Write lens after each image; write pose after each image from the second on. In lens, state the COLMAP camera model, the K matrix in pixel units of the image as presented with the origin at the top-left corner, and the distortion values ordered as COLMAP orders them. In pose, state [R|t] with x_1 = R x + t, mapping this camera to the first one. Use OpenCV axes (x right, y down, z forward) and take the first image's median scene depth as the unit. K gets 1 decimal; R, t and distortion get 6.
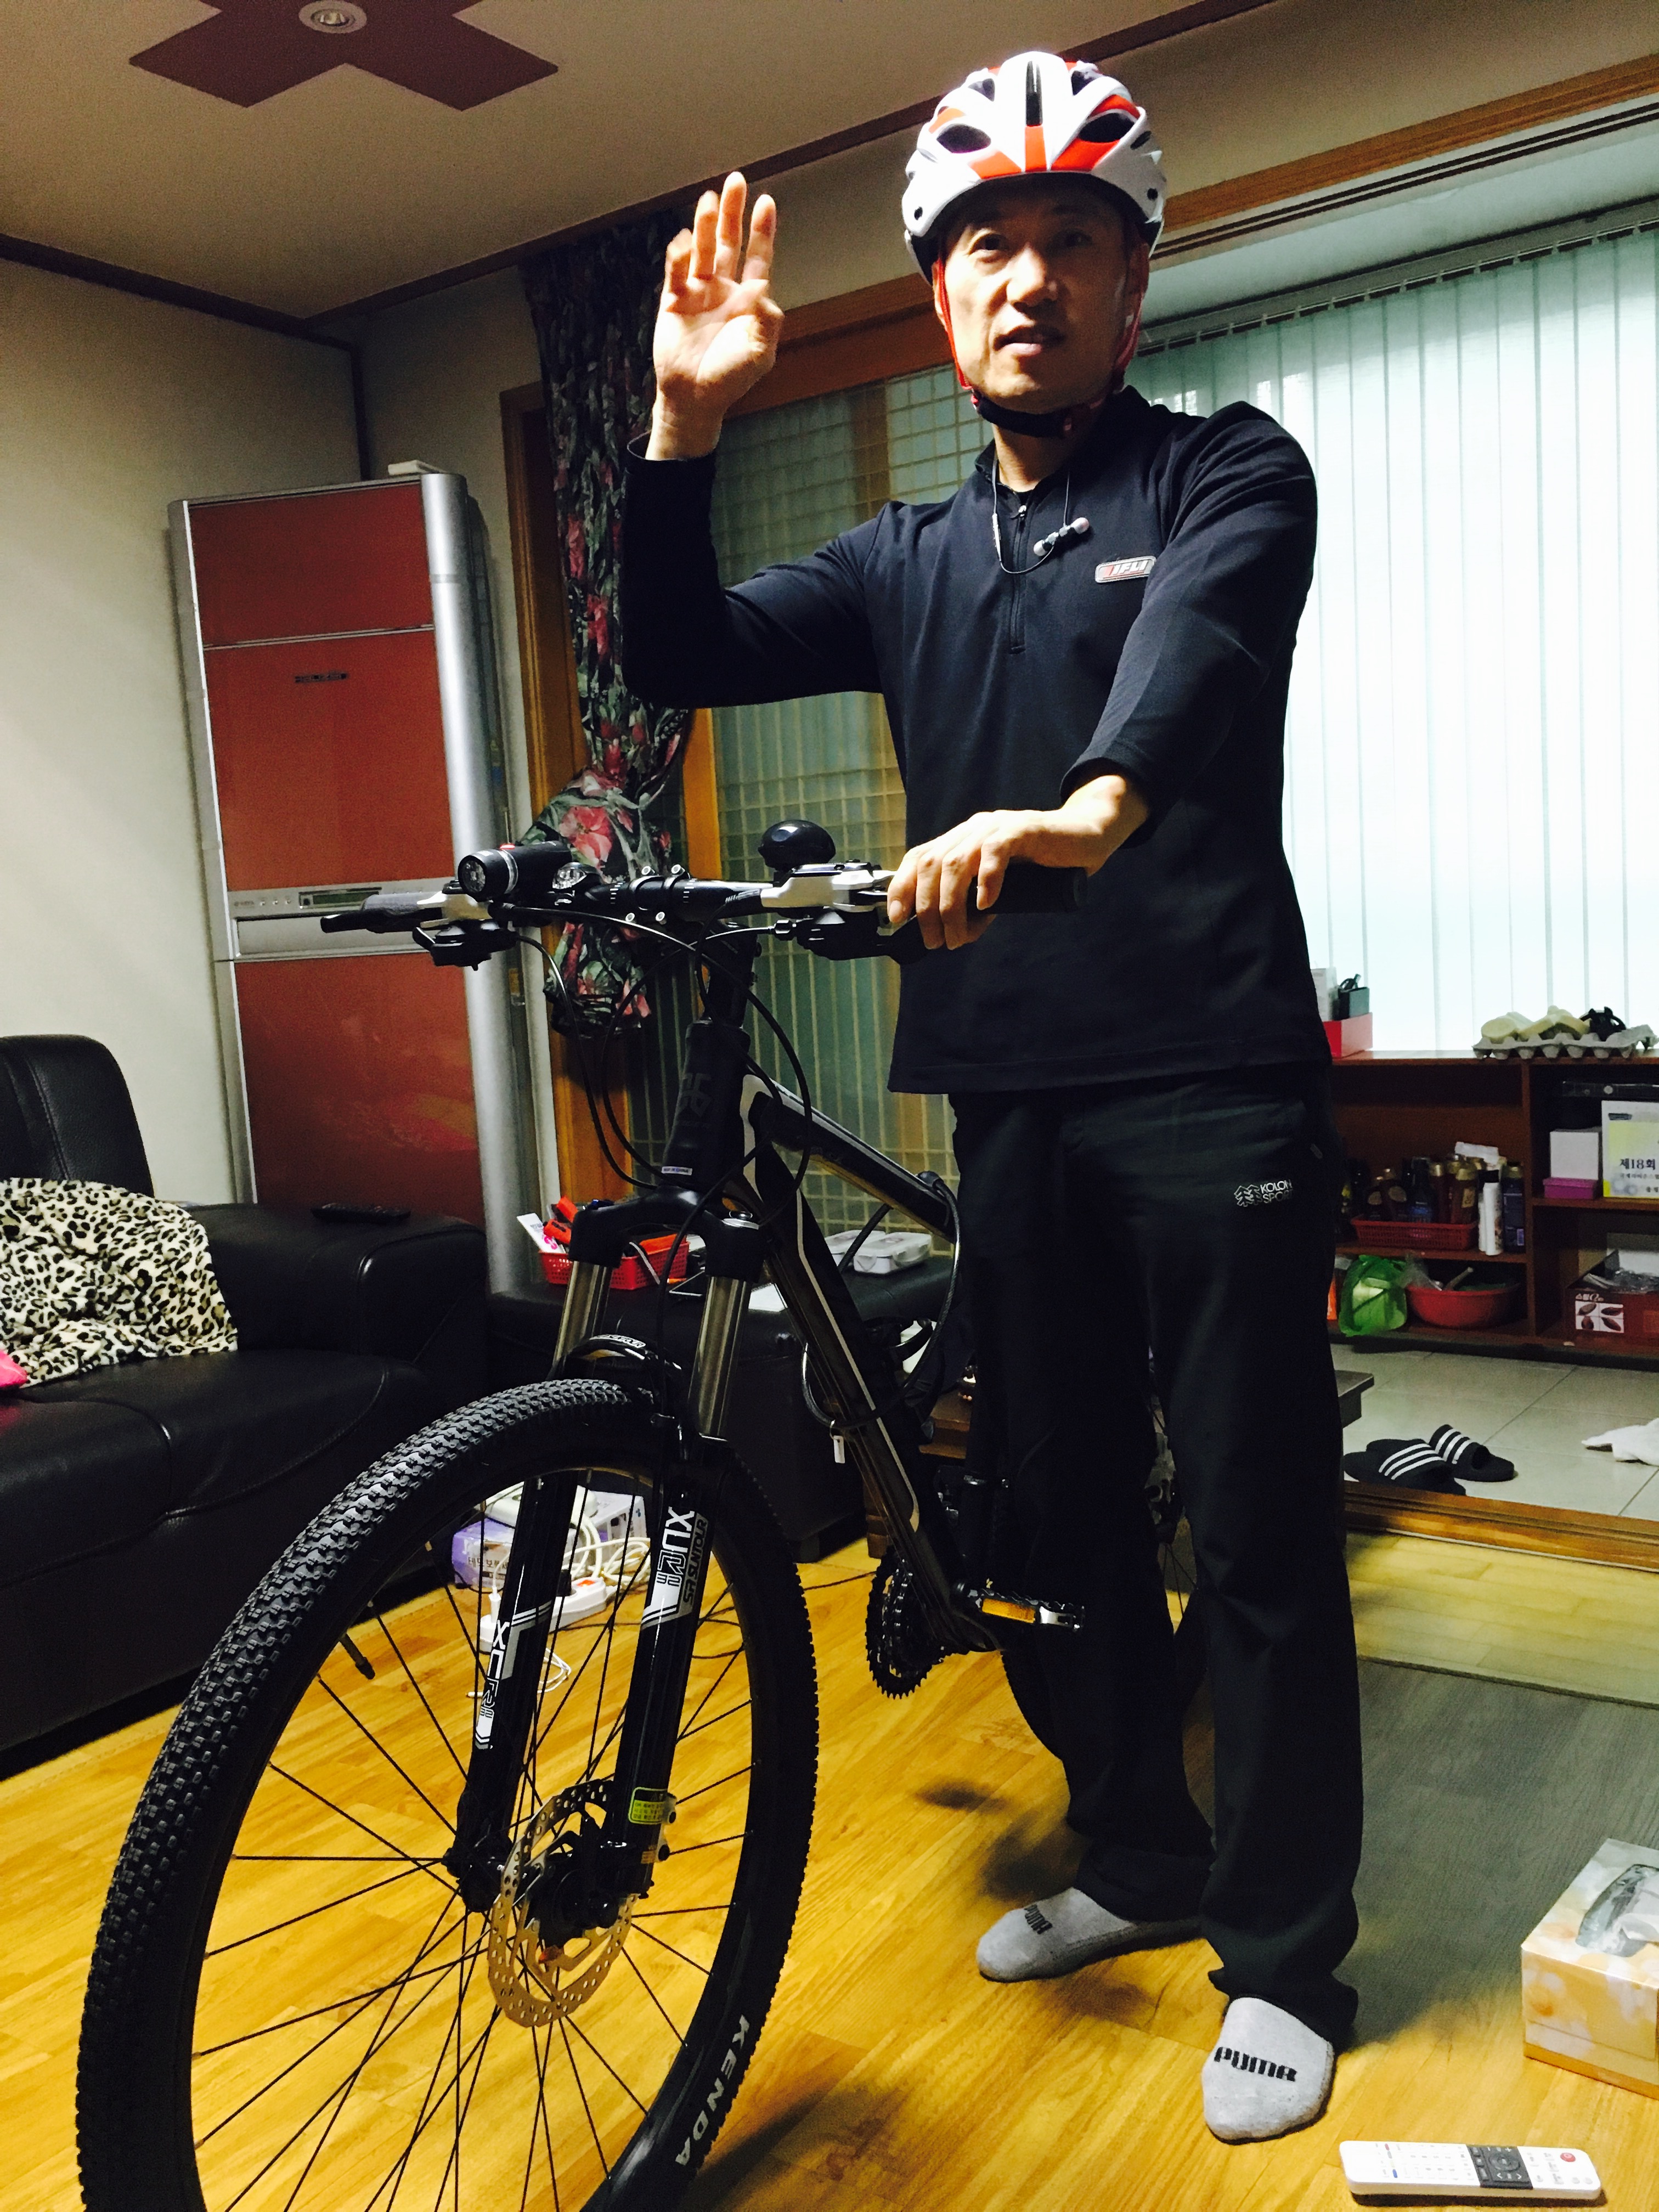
lens RADIAL K [[1824.8, 0, 711.1], [0, 1824.8, 1107.5], [0, 0, 1]] dist [-0.033223, -0.147521]
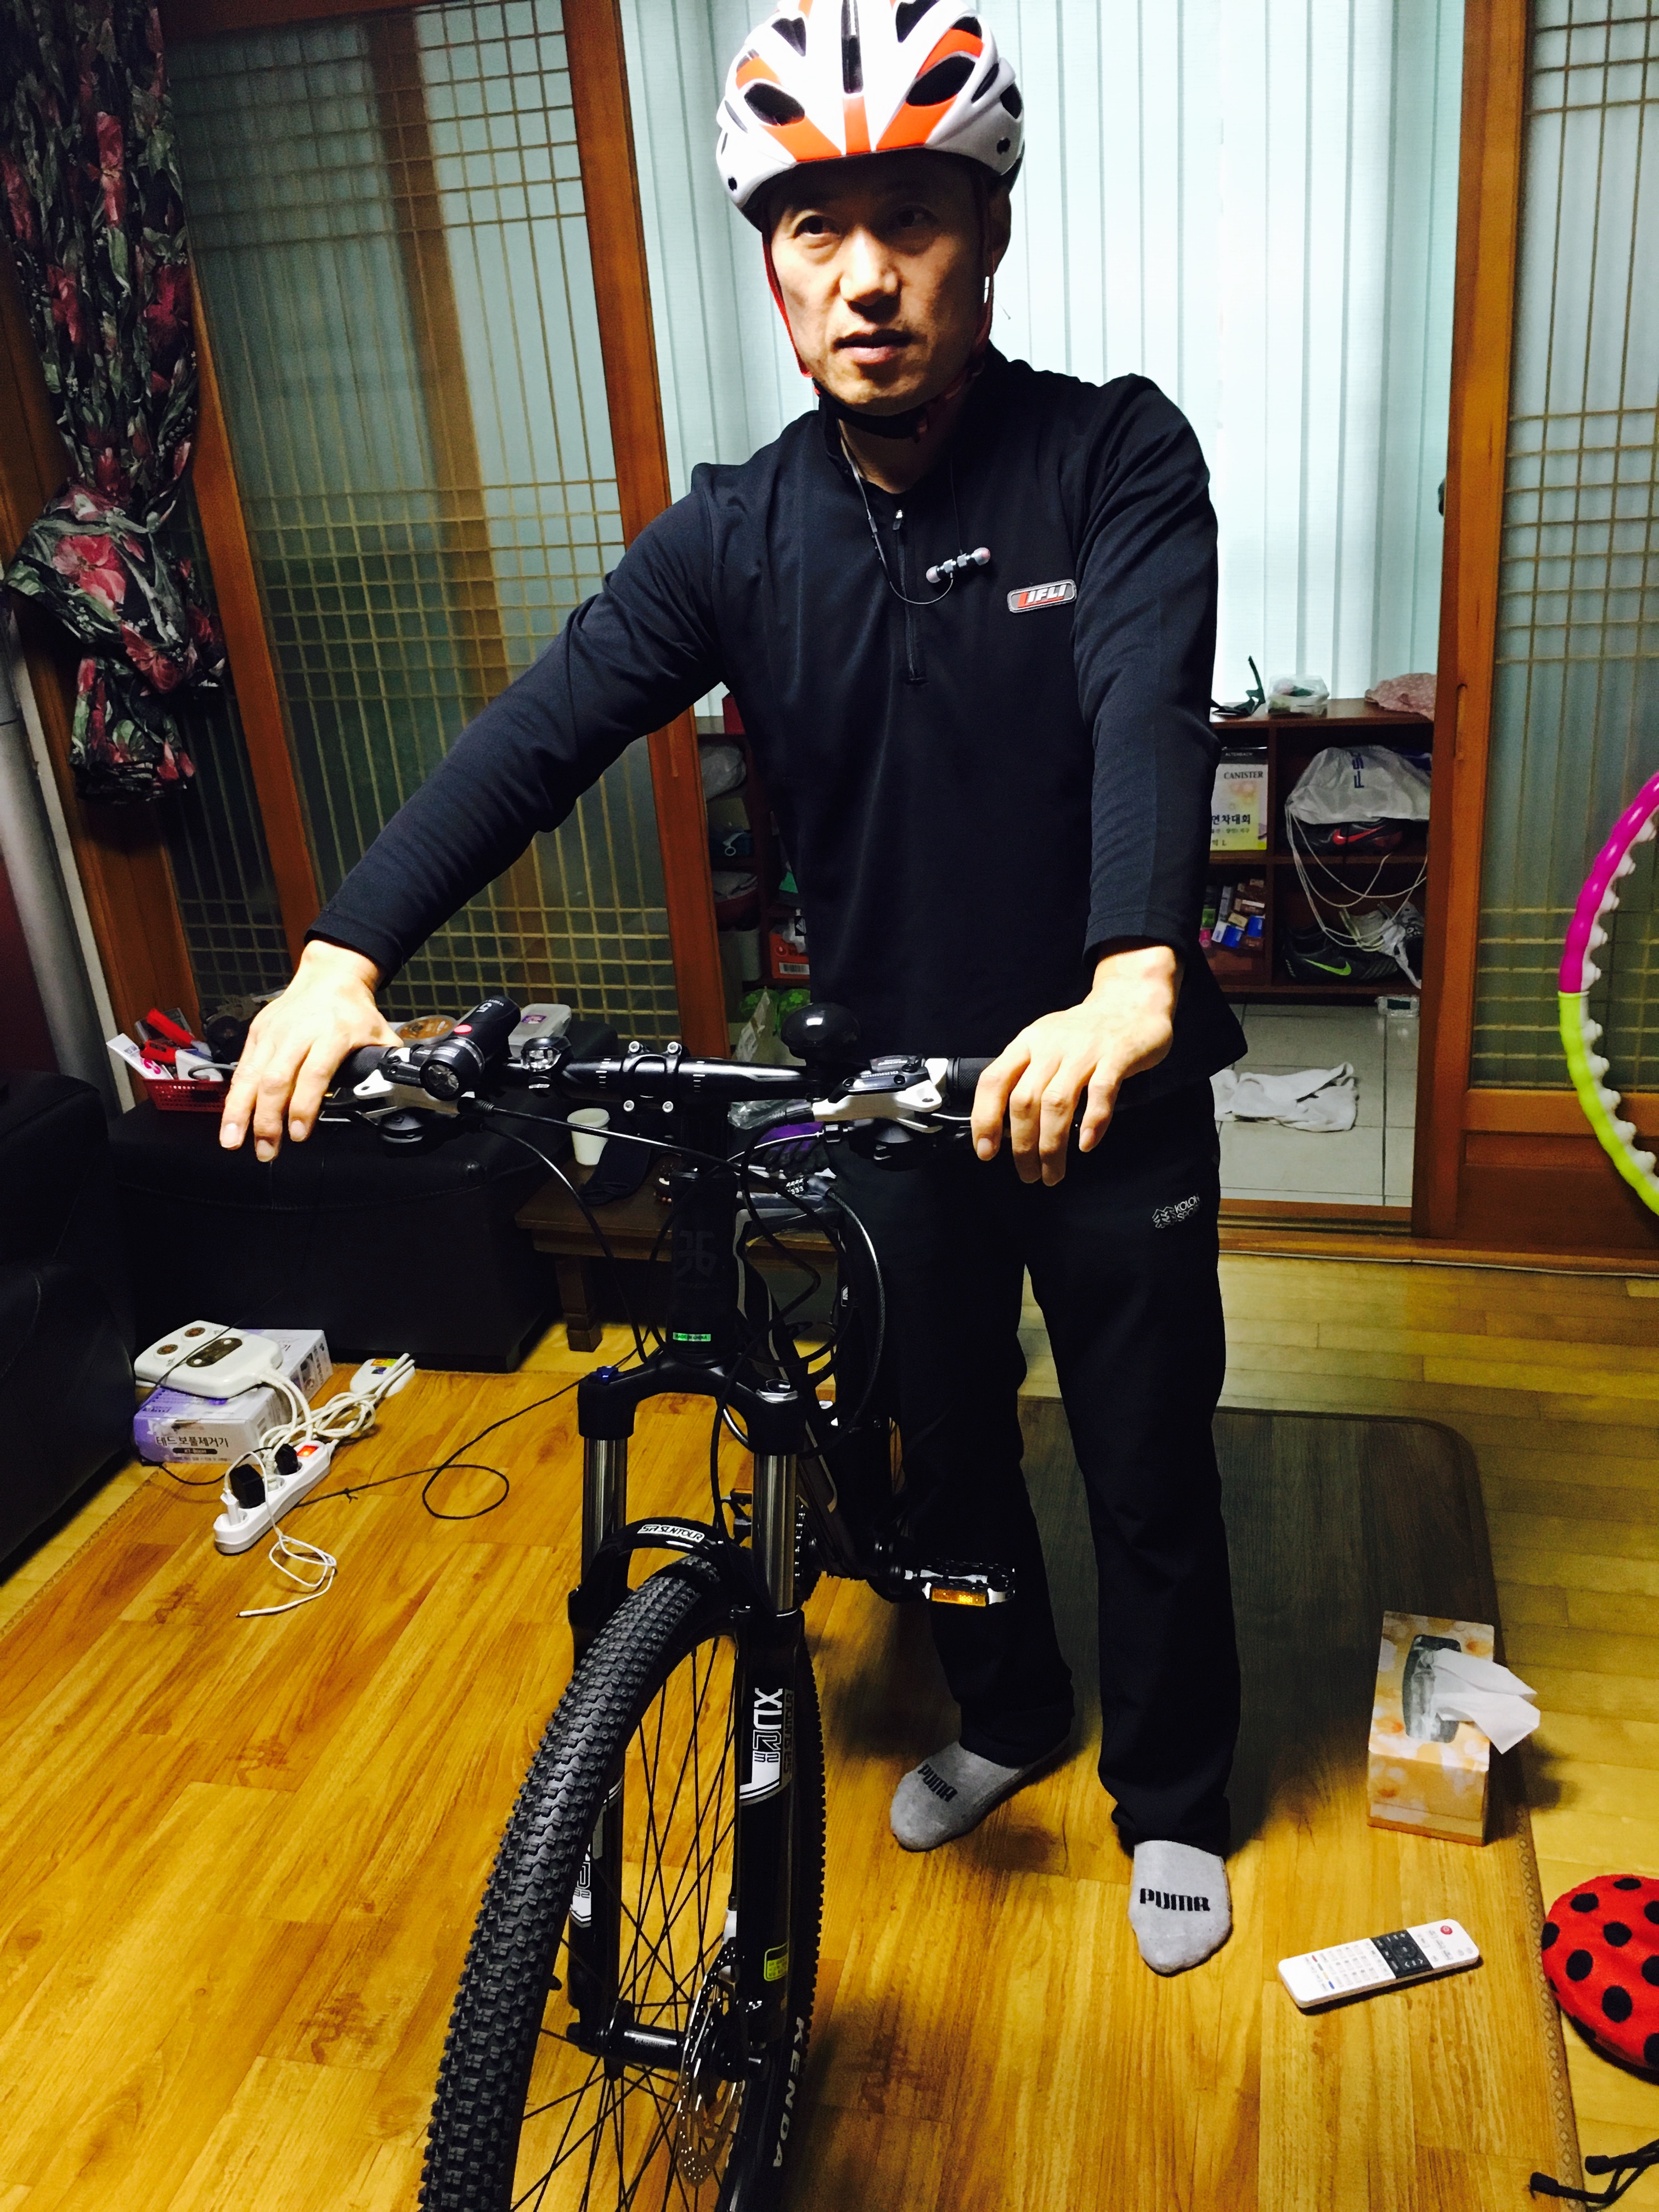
lens RADIAL K [[1894.9, 0, 829.5], [0, 1894.9, 1106.0], [0, 0, 1]] dist [-0.046949, -0.012217]
pose [[0.915277, -0.168129, 0.366061, -0.115093], [0.061017, 0.956113, 0.286573, -0.141211], [-0.398177, -0.239958, 0.885367, 0.042236]]
